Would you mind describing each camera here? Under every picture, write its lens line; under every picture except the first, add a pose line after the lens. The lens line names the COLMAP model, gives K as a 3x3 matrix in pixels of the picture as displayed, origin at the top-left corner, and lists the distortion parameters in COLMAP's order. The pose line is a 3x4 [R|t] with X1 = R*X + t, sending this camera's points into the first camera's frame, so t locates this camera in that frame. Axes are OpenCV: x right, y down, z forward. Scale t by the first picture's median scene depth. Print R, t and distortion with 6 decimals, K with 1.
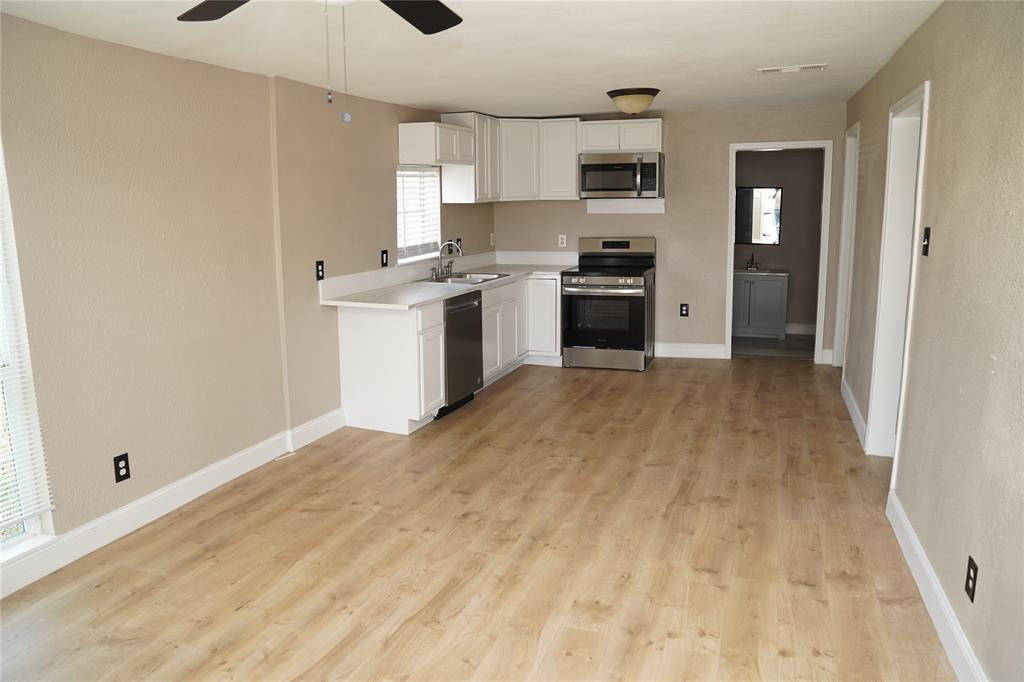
lens RADIAL K [[753.4, 0, 512.0], [0, 753.4, 341.0], [0, 0, 1]] dist [-0.003890, -0.003805]
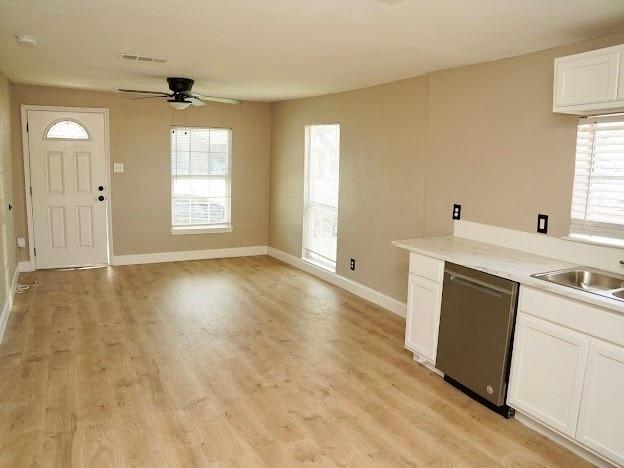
lens RADIAL K [[497.5, 0, 312.0], [0, 497.5, 234.0], [0, 0, 1]] dist [-0.198280, 0.186109]
pose [[-0.692524, 0.088845, -0.715903, 0.532258], [-0.162372, 0.947726, 0.274684, -0.258640], [0.702884, 0.306468, -0.641897, 1.443626]]
